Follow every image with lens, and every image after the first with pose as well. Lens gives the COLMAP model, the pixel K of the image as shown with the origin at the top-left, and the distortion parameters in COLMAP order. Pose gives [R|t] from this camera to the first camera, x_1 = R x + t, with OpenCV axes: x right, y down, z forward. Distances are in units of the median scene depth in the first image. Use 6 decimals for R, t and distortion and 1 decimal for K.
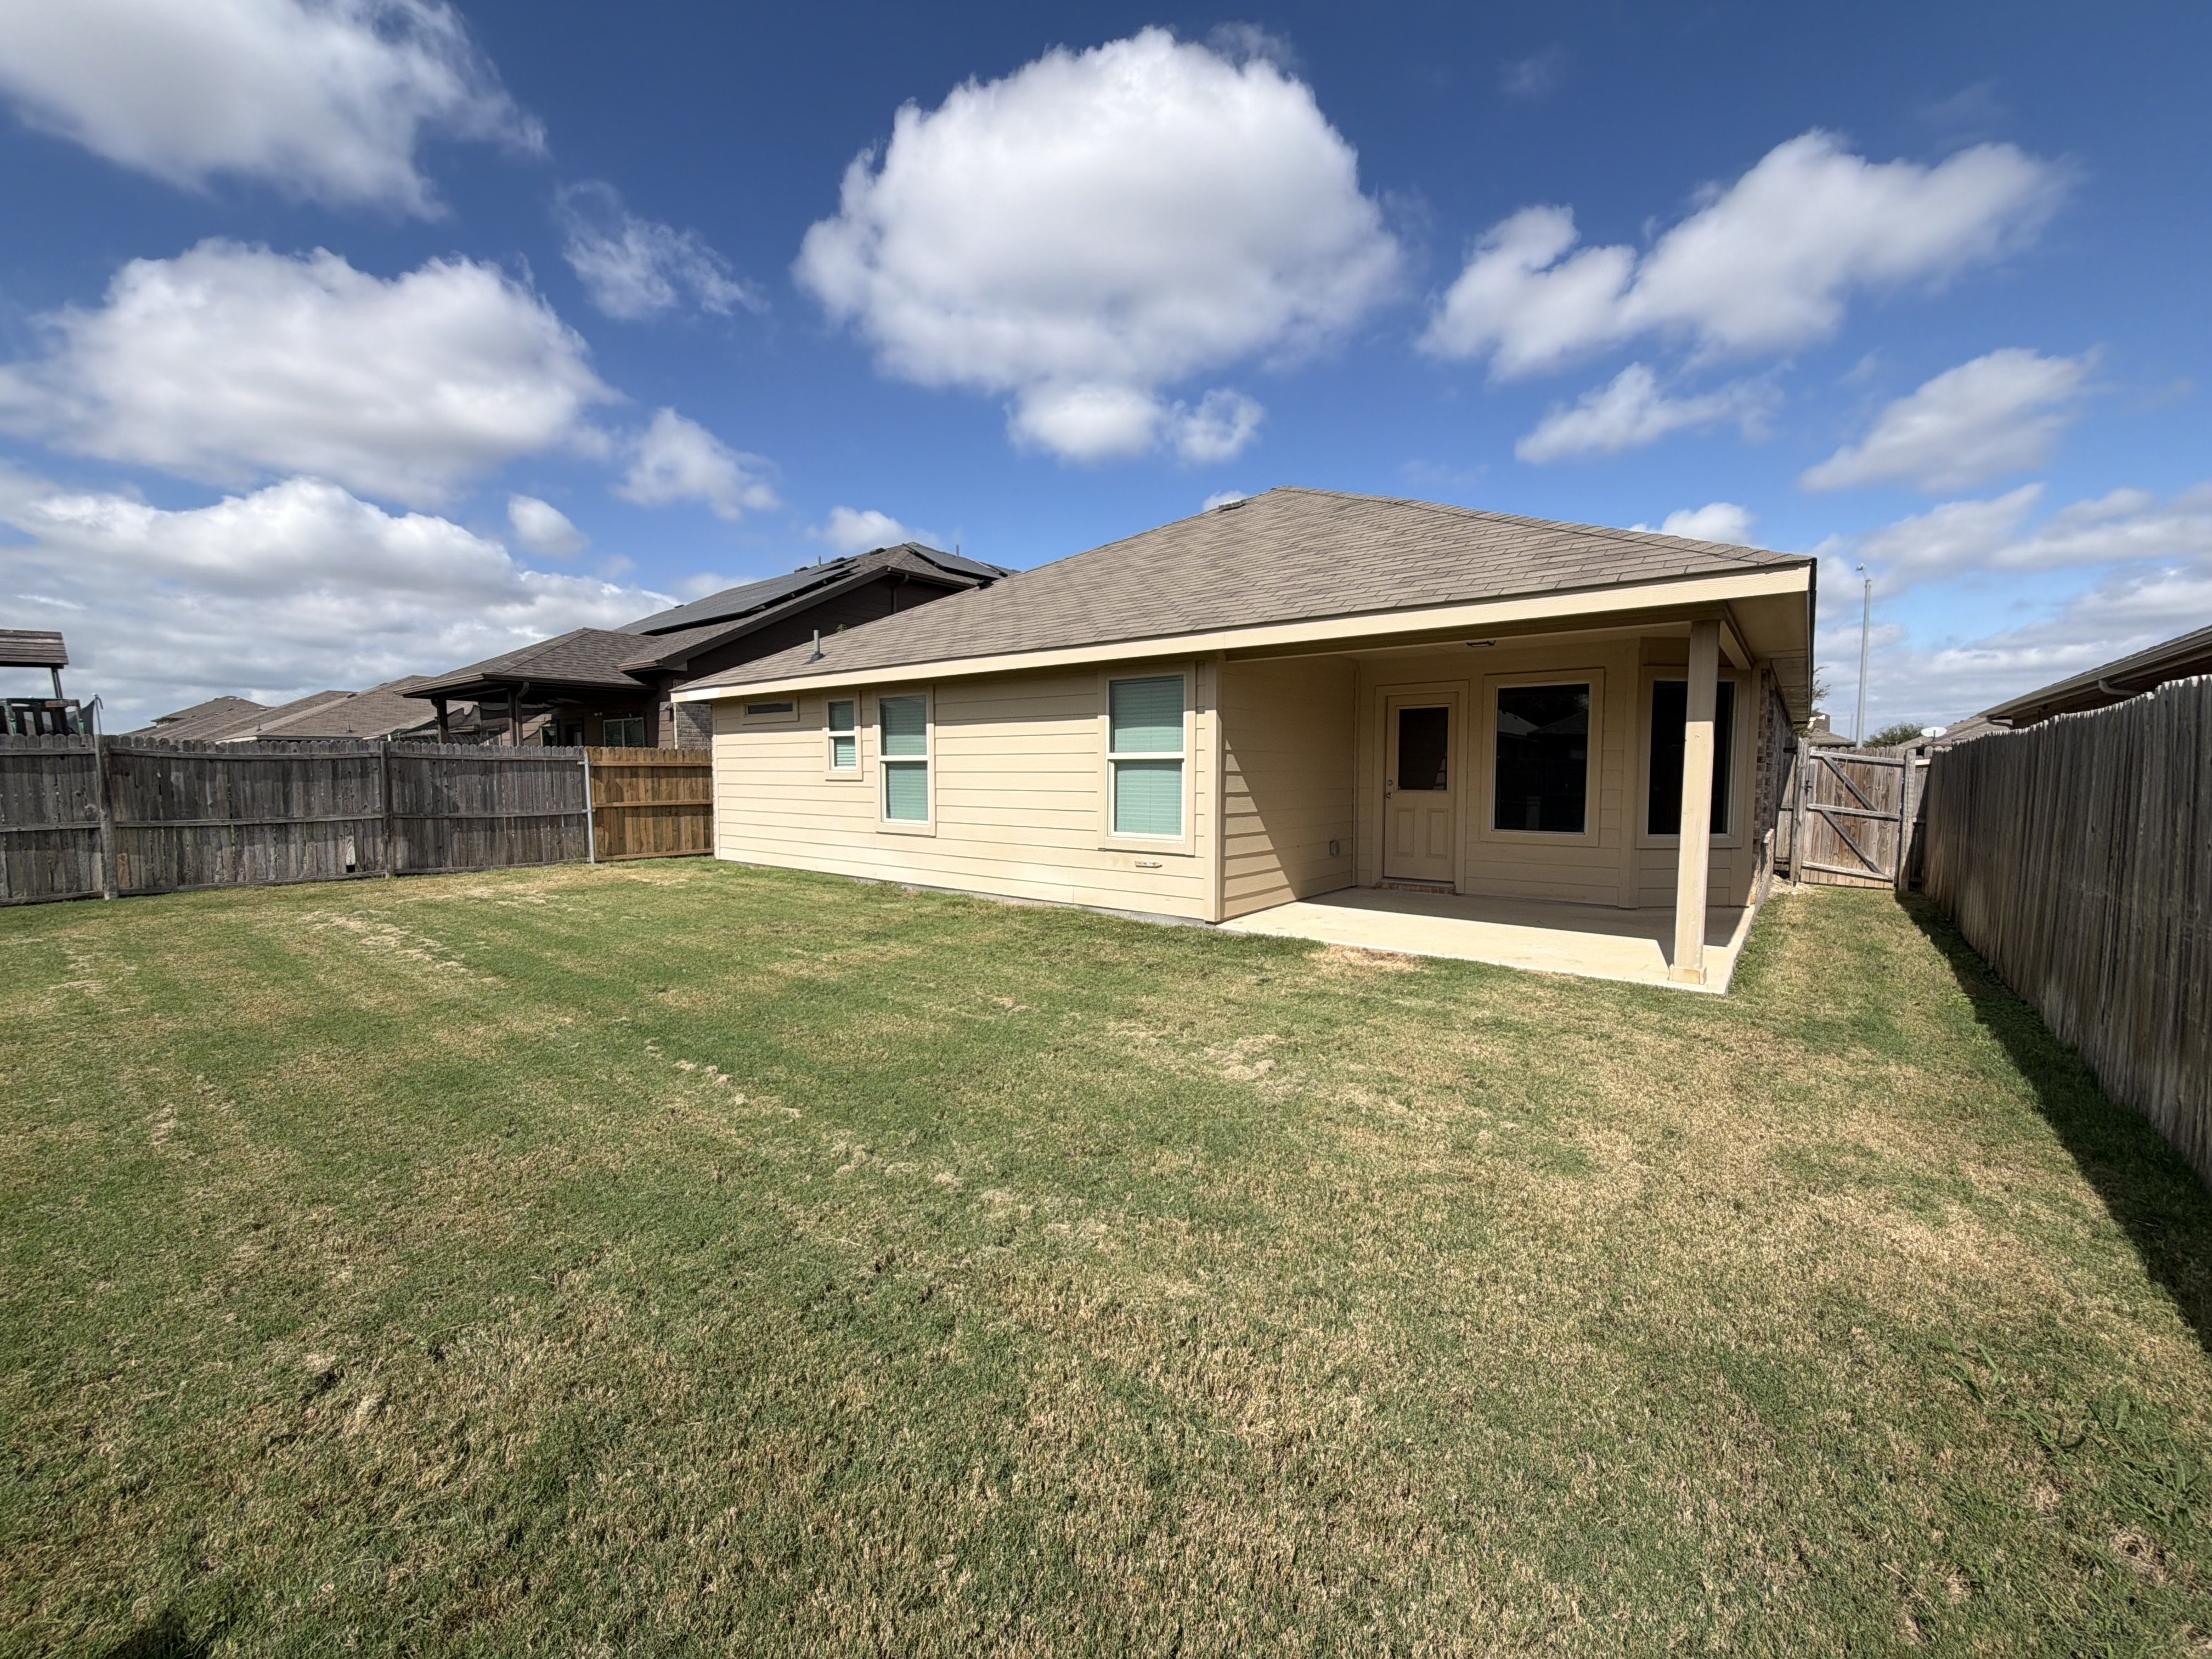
lens RADIAL K [[883.3, 0, 1110.0], [0, 883.3, 811.6], [0, 0, 1]] dist [0.005563, -0.000213]
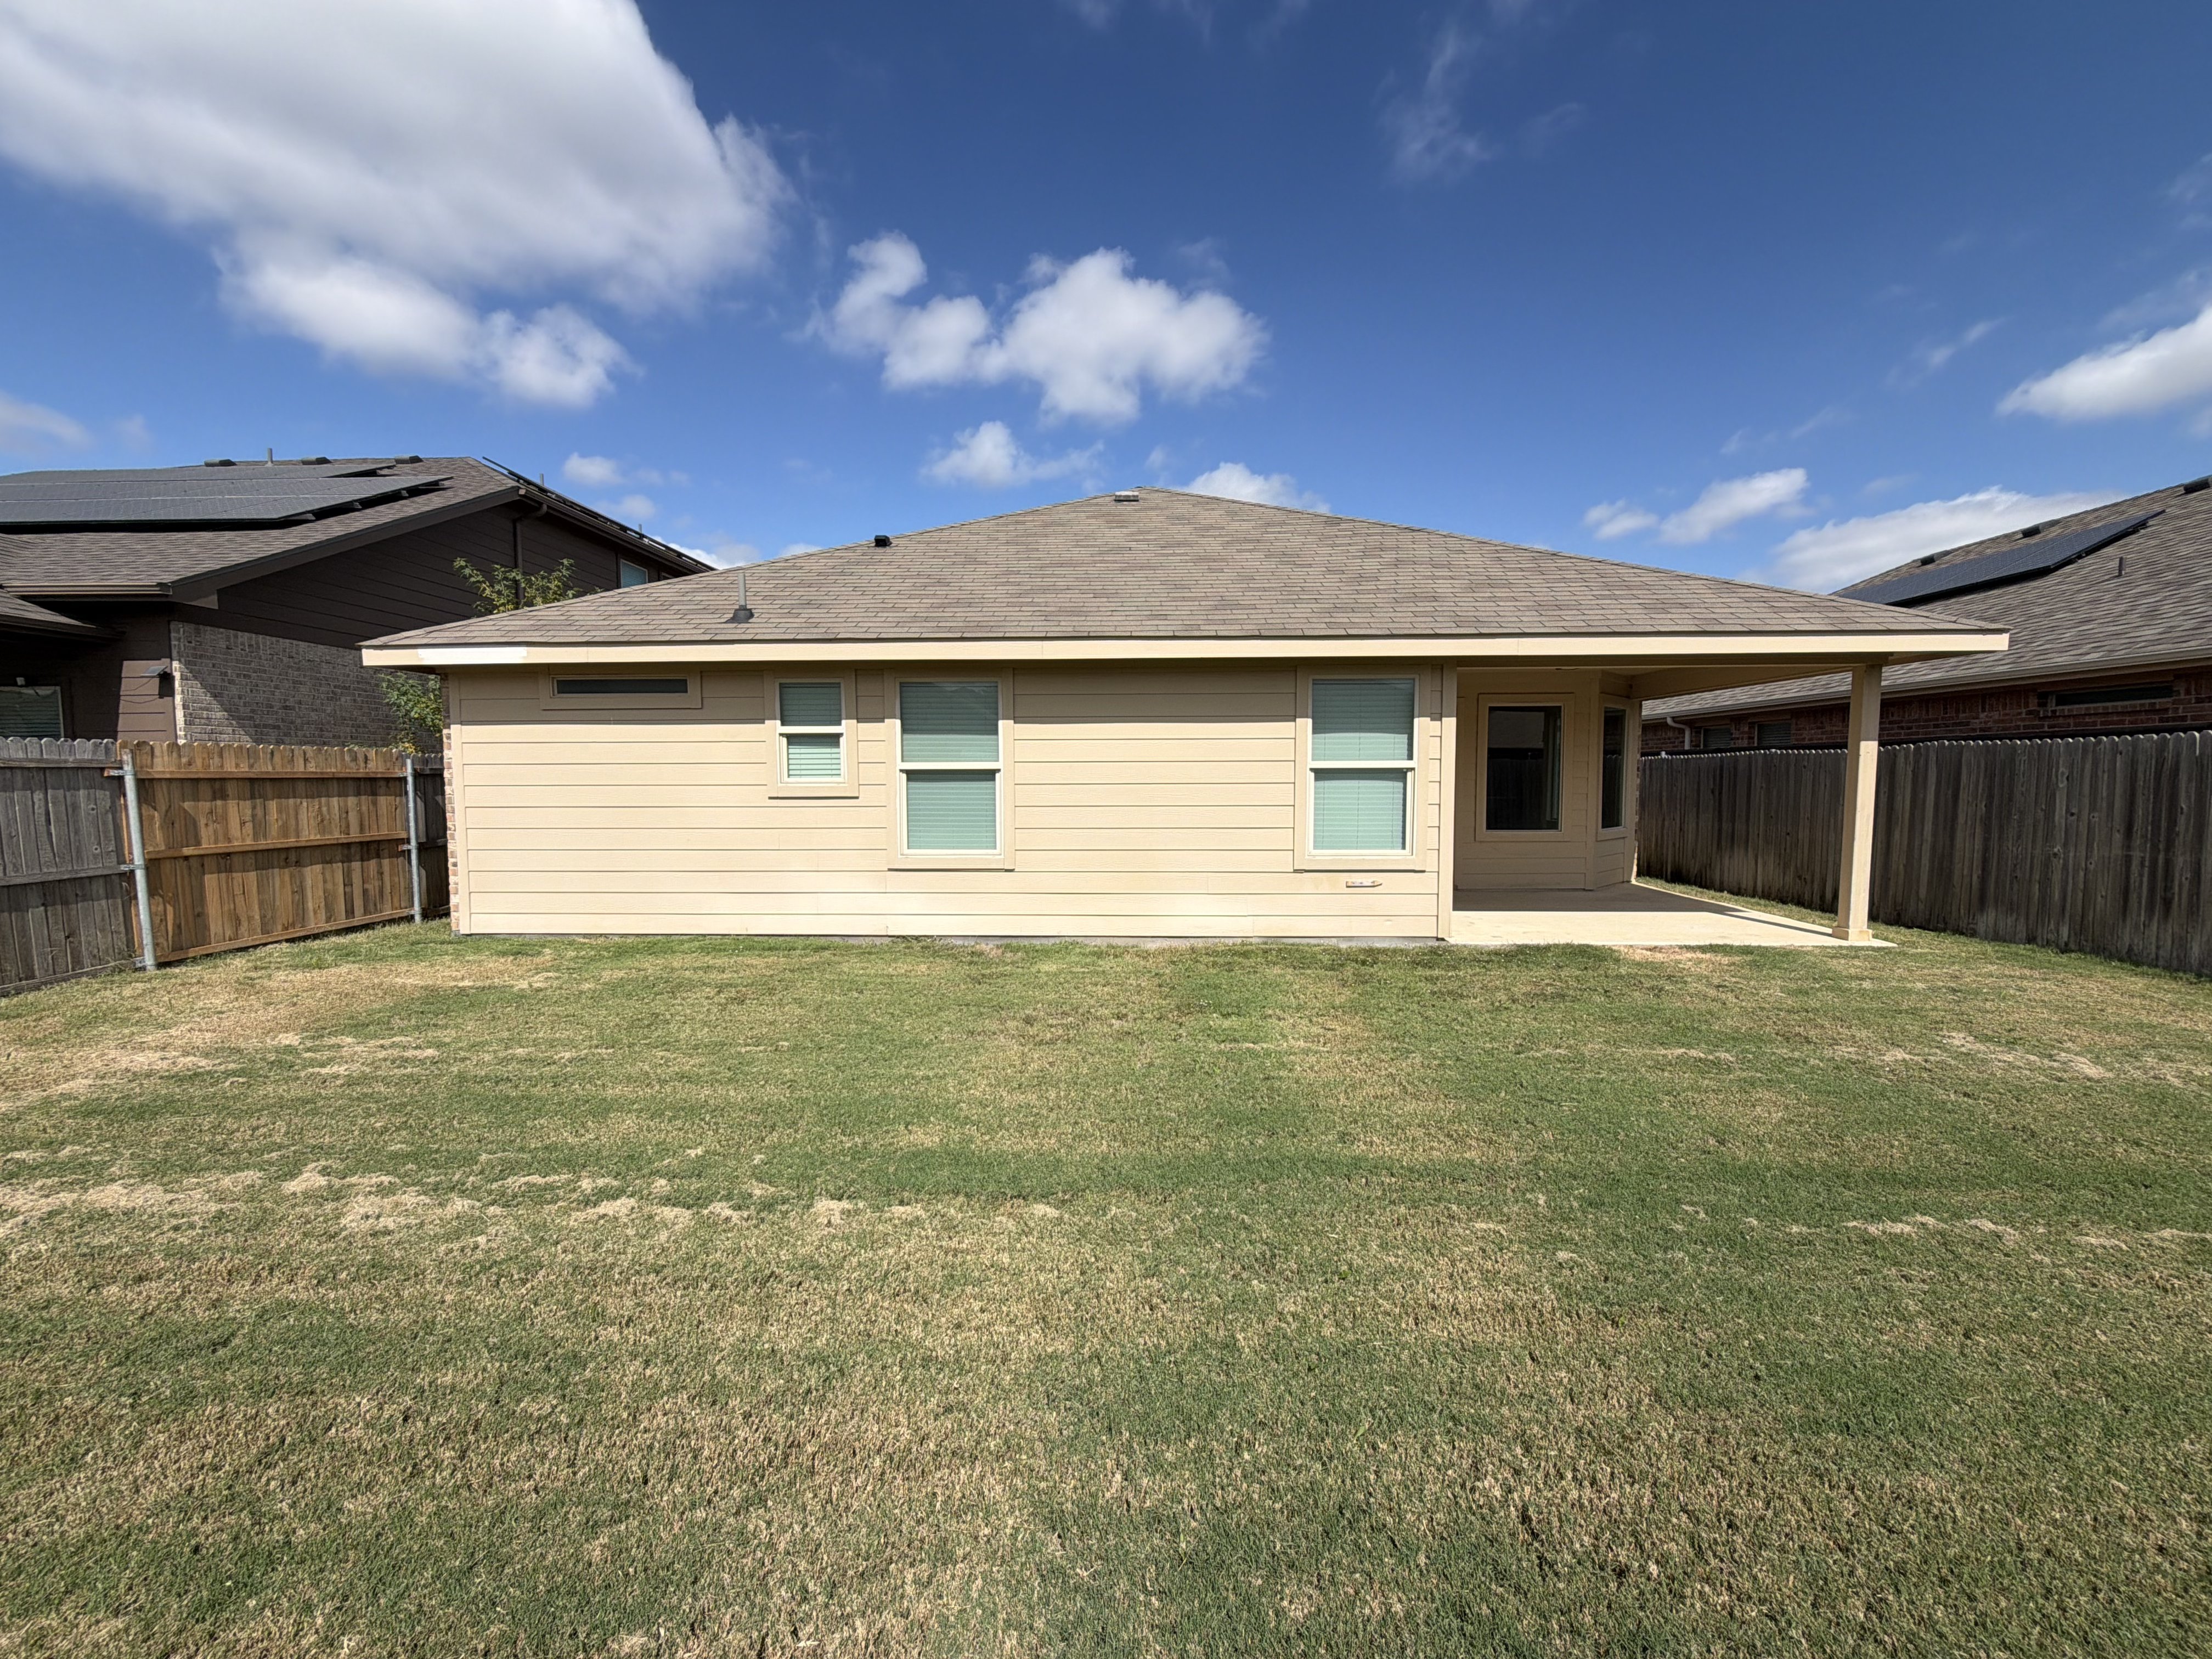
lens RADIAL K [[883.3, 0, 1103.7], [0, 883.3, 852.8], [0, 0, 1]] dist [0.005563, -0.000213]
pose [[0.803538, -0.058764, 0.592346, -0.542105], [0.030378, 0.997867, 0.057785, -0.026070], [-0.594478, -0.028439, 0.803609, 0.321713]]
